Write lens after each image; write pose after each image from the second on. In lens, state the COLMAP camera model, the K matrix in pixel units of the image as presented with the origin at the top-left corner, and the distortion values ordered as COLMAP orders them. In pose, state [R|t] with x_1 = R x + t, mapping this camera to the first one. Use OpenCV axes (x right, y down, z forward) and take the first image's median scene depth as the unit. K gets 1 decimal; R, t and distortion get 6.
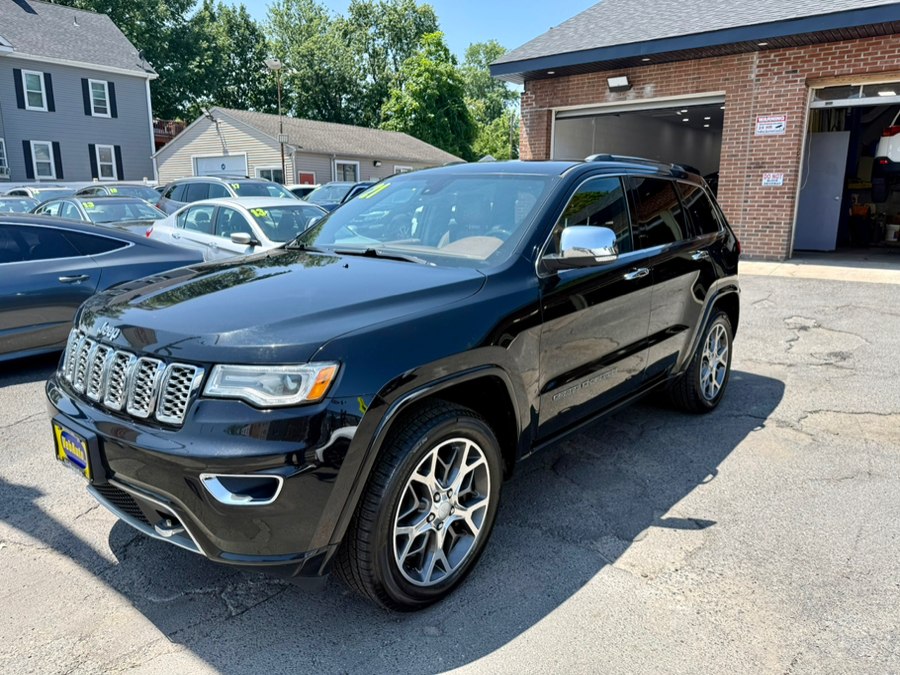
lens RADIAL K [[668.2, 0, 457.3], [0, 668.2, 344.3], [0, 0, 1]] dist [-0.002198, -0.013427]
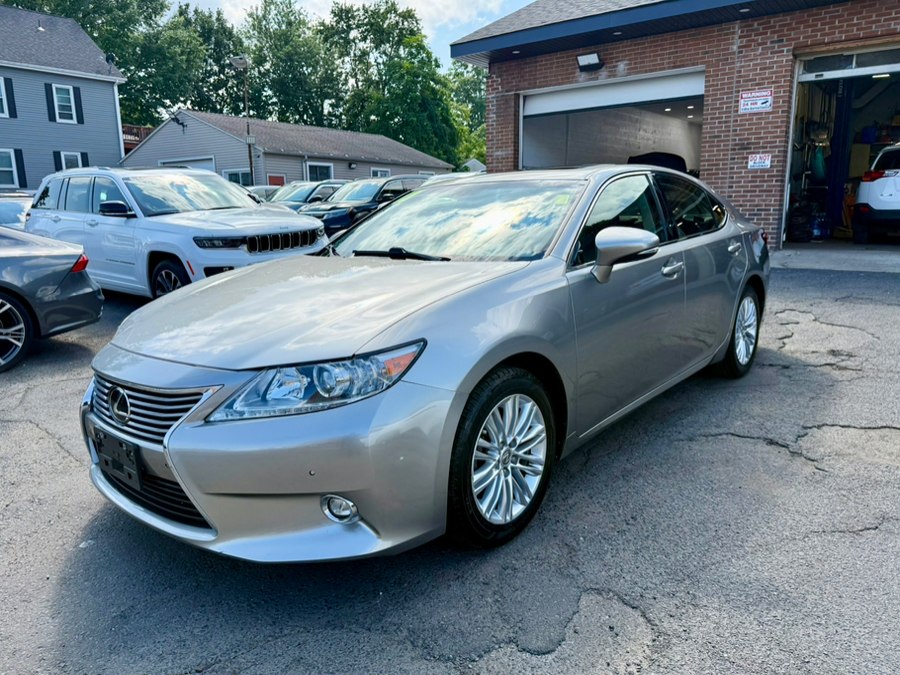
lens RADIAL K [[668.2, 0, 461.0], [0, 668.2, 344.7], [0, 0, 1]] dist [-0.002198, -0.013427]
pose [[0.999745, -0.018640, 0.012744, 0.046945], [0.018785, 0.999759, -0.011359, 0.002922], [-0.012529, 0.011595, 0.999854, 0.093298]]
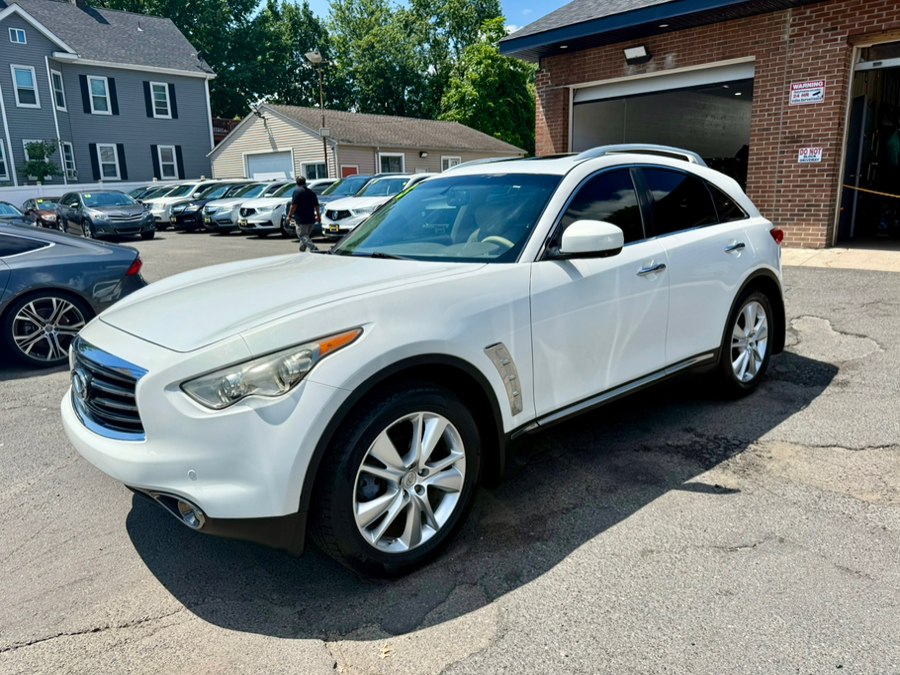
lens RADIAL K [[668.2, 0, 450.6], [0, 668.2, 346.7], [0, 0, 1]] dist [-0.002198, -0.013427]
pose [[0.992157, 0.002401, -0.124976, 0.104039], [-0.000435, 0.999876, 0.015755, -0.009768], [0.124998, -0.015577, 0.992035, 0.067216]]
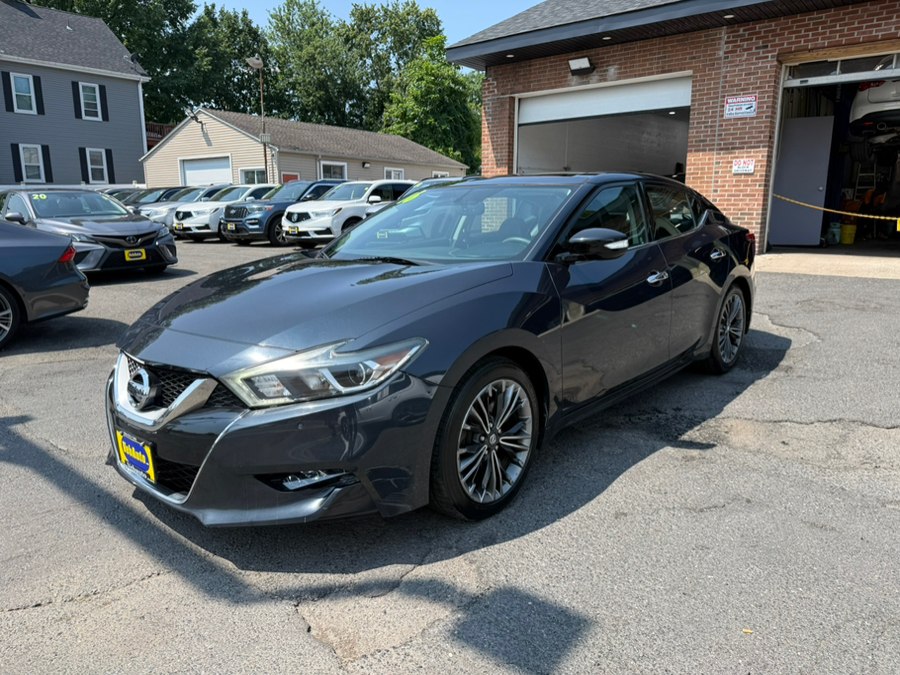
lens RADIAL K [[668.2, 0, 456.5], [0, 668.2, 345.0], [0, 0, 1]] dist [-0.002198, -0.013427]
pose [[0.999674, 0.003116, -0.025333, 0.092607], [-0.003415, 0.999925, -0.011771, 0.008571], [0.025295, 0.011853, 0.999610, 0.071737]]
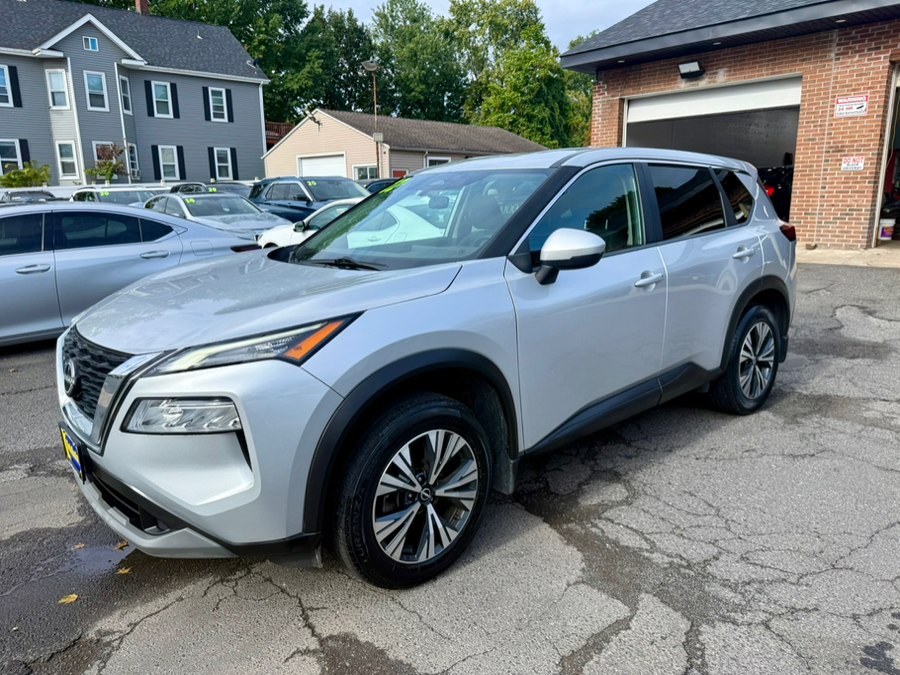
lens RADIAL K [[668.2, 0, 448.0], [0, 668.2, 342.8], [0, 0, 1]] dist [-0.002198, -0.013427]
pose [[0.985337, 0.021819, -0.169221, 0.065074], [-0.021143, 0.999760, 0.005792, 0.011316], [0.169307, -0.002129, 0.985561, -0.022704]]
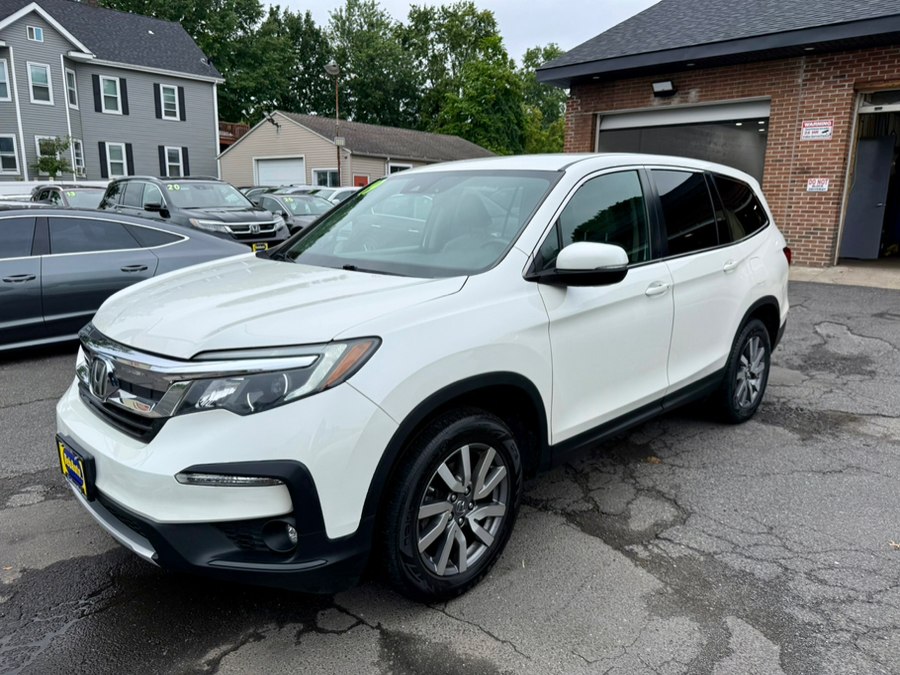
lens RADIAL K [[668.2, 0, 454.0], [0, 668.2, 344.1], [0, 0, 1]] dist [-0.002198, -0.013427]
pose [[0.996060, 0.030207, -0.083383, 0.022887], [-0.030669, 0.999521, -0.004265, 0.007846], [0.083214, 0.006806, 0.996508, -0.023505]]
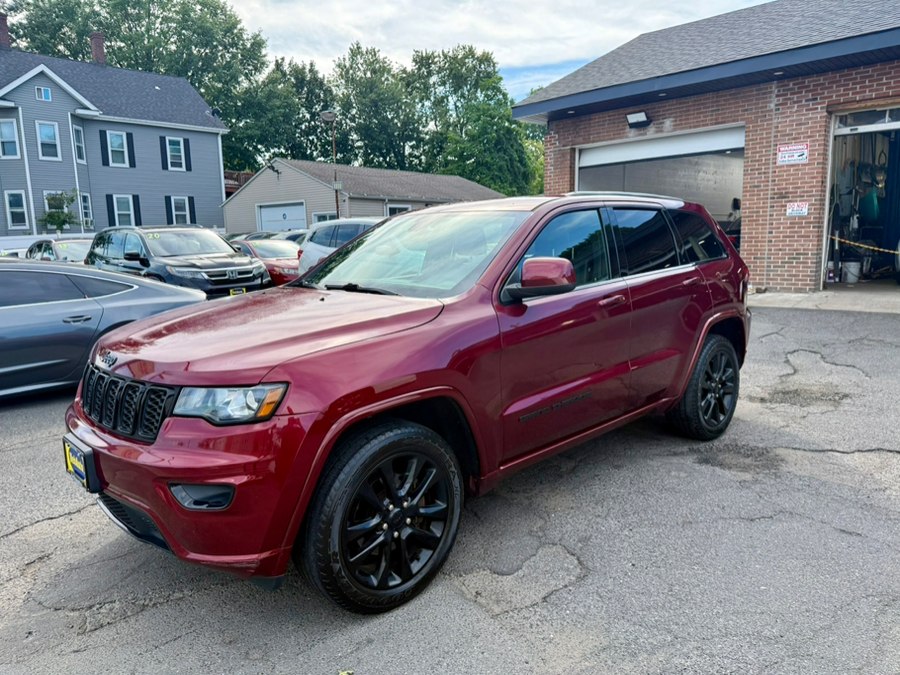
lens RADIAL K [[668.2, 0, 452.8], [0, 668.2, 340.1], [0, 0, 1]] dist [-0.002198, -0.013427]
pose [[0.993548, -0.007607, -0.113160, 0.075820], [0.000309, 0.997926, -0.064368, 0.003247], [0.113415, 0.063917, 0.991490, -0.000585]]
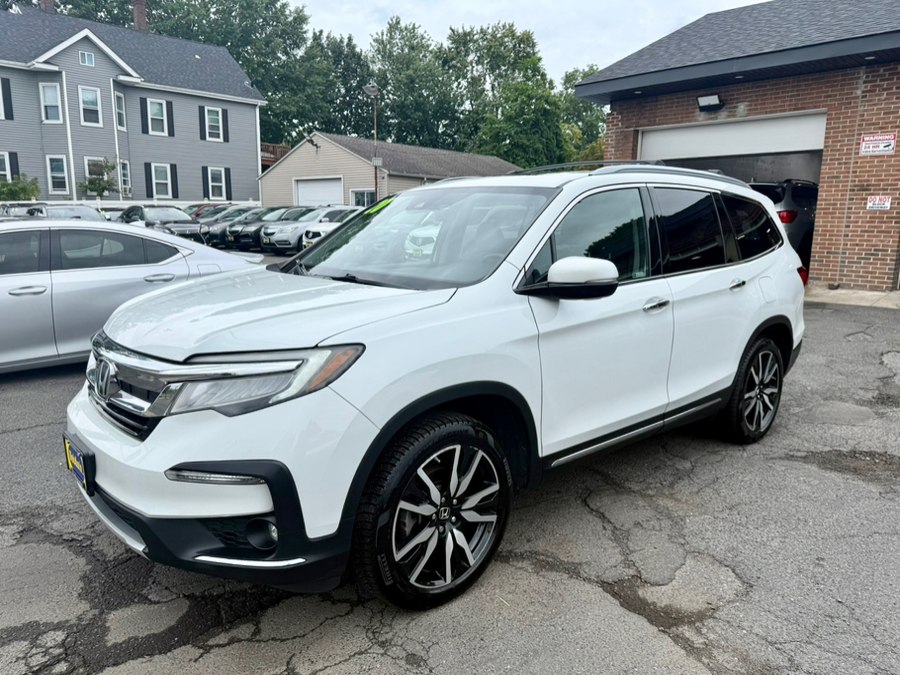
lens RADIAL K [[668.2, 0, 447.6], [0, 668.2, 344.8], [0, 0, 1]] dist [-0.002198, -0.013427]
pose [[0.988073, 0.041624, -0.148251, 0.026144], [-0.046635, 0.998447, -0.030486, 0.003196], [0.146752, 0.037036, 0.988480, 0.011768]]
